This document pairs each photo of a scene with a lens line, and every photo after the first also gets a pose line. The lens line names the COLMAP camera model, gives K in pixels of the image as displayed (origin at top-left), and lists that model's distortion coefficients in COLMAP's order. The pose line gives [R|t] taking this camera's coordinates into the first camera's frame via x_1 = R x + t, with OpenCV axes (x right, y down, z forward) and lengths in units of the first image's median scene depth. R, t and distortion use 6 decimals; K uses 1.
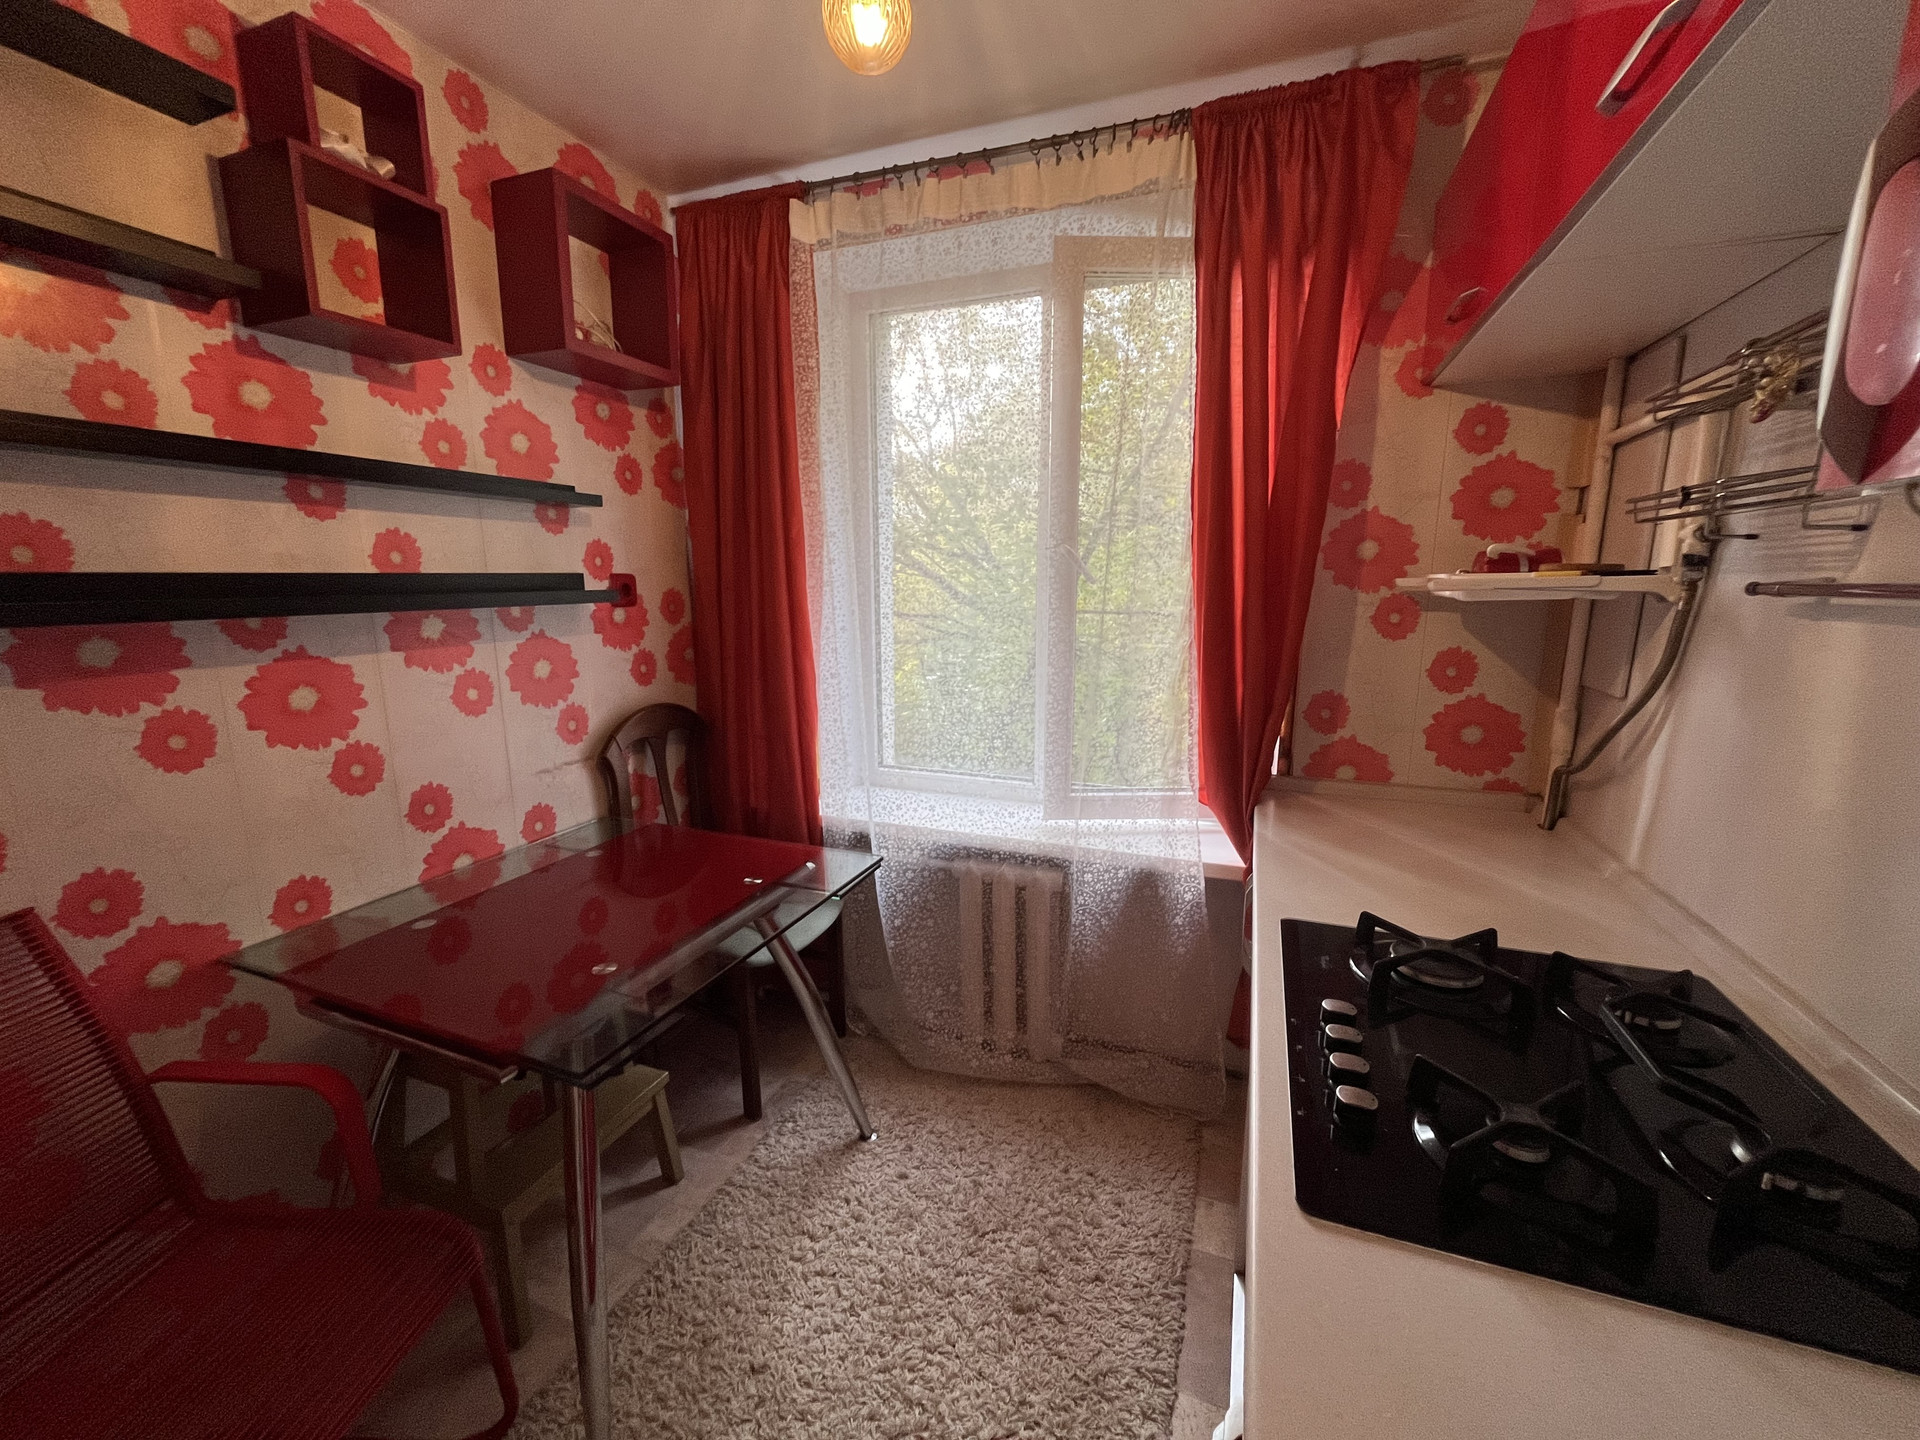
lens RADIAL K [[779.6, 0, 960.3], [0, 779.6, 717.5], [0, 0, 1]] dist [-0.000324, 0.000147]
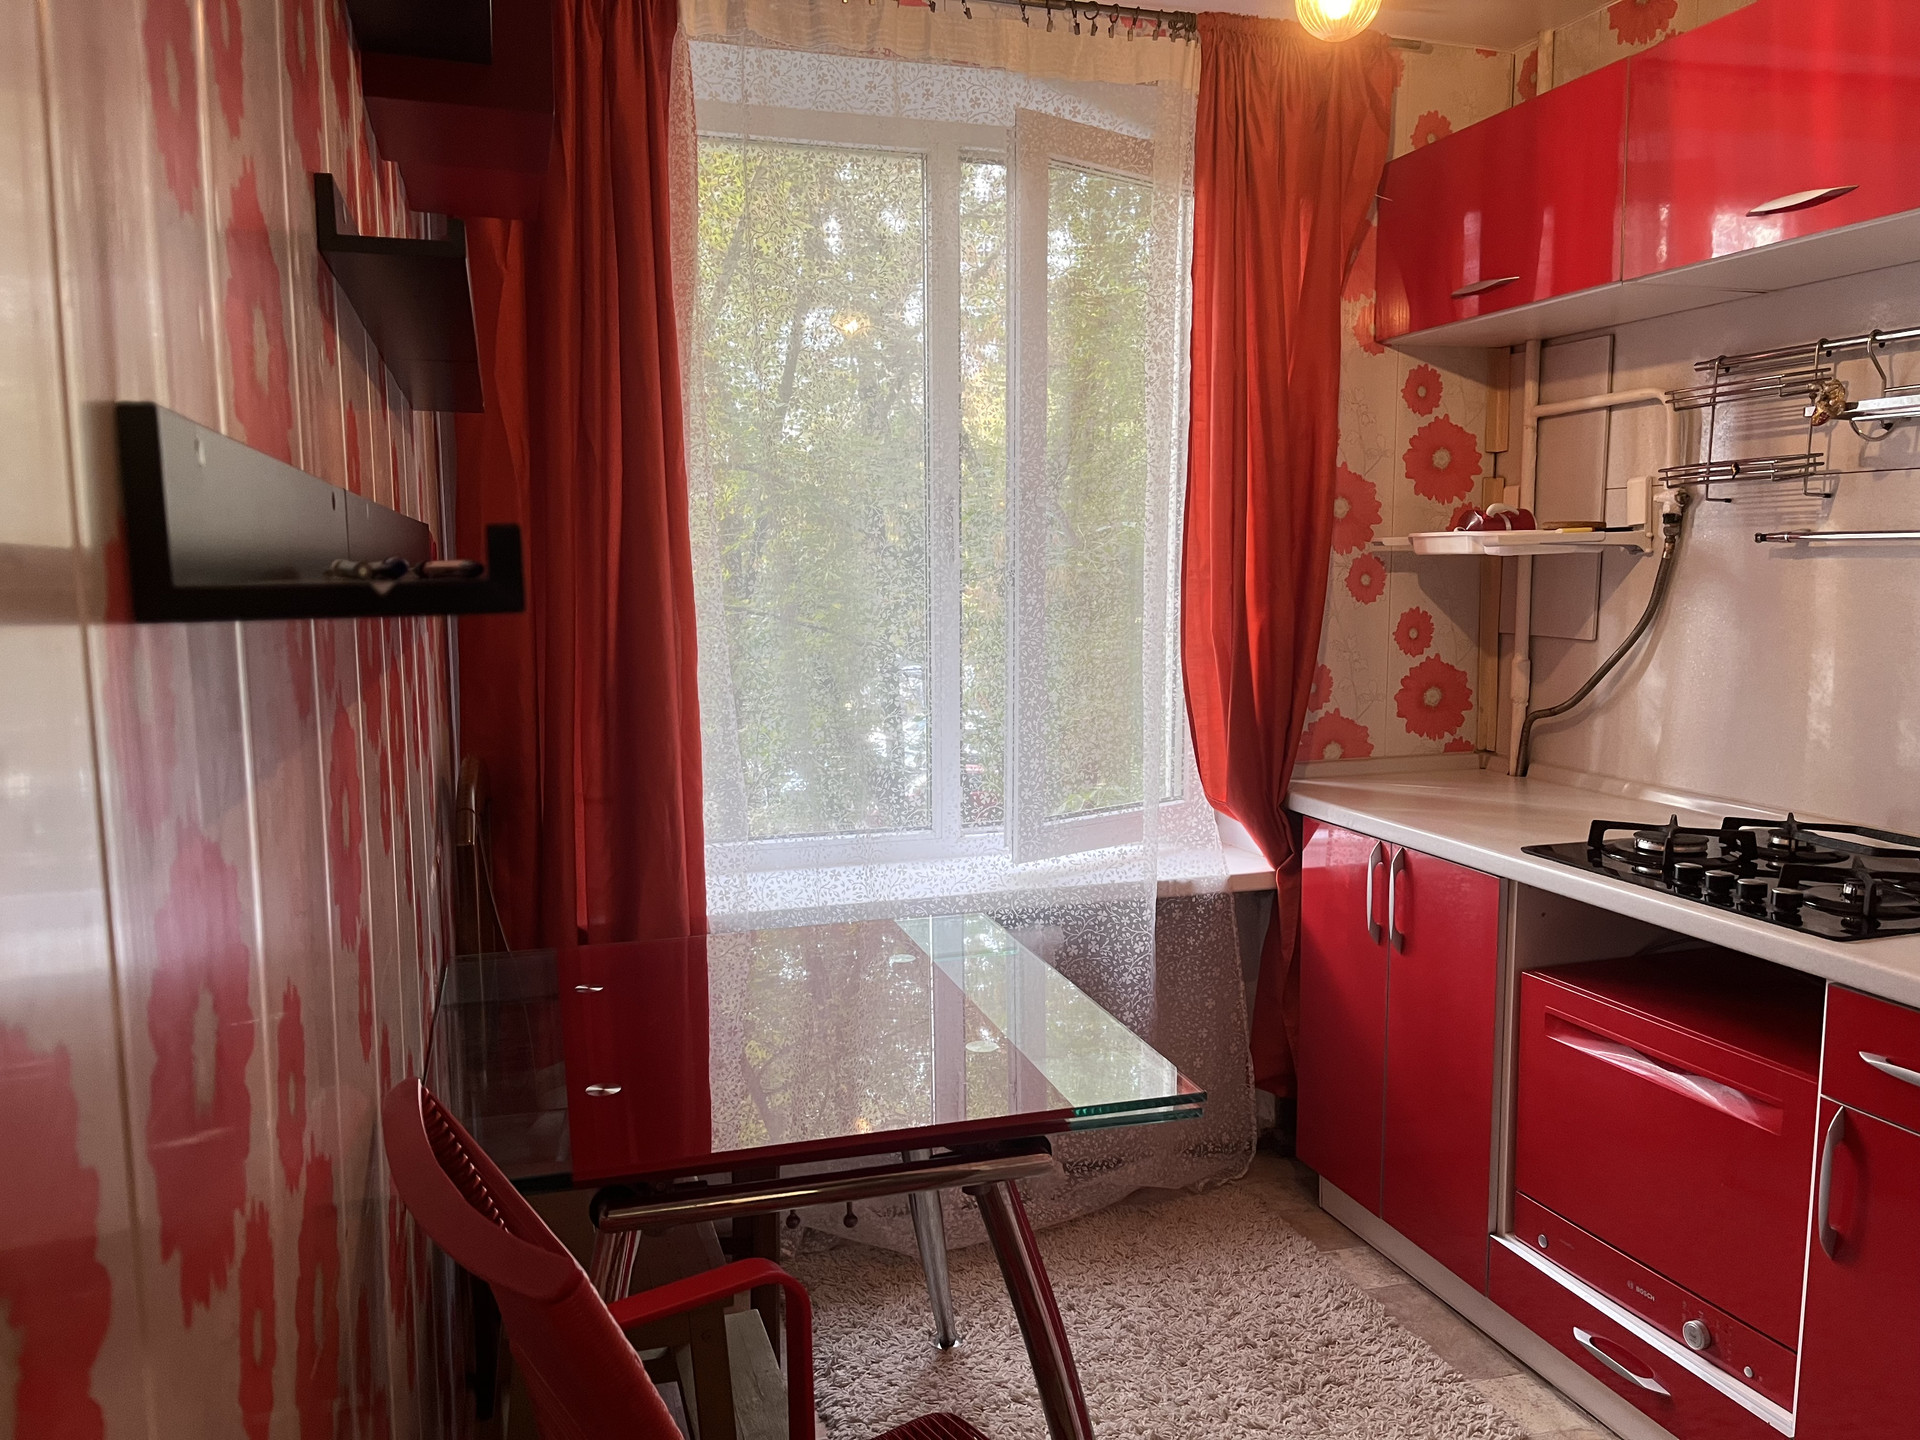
lens RADIAL K [[1426.5, 0, 954.4], [0, 1426.5, 724.3], [0, 0, 1]] dist [-0.003194, -0.001823]
pose [[0.784209, -0.074589, 0.615997, -0.938399], [0.115100, 0.993006, -0.026292, 0.035232], [-0.609728, 0.091519, 0.787310, -0.040415]]
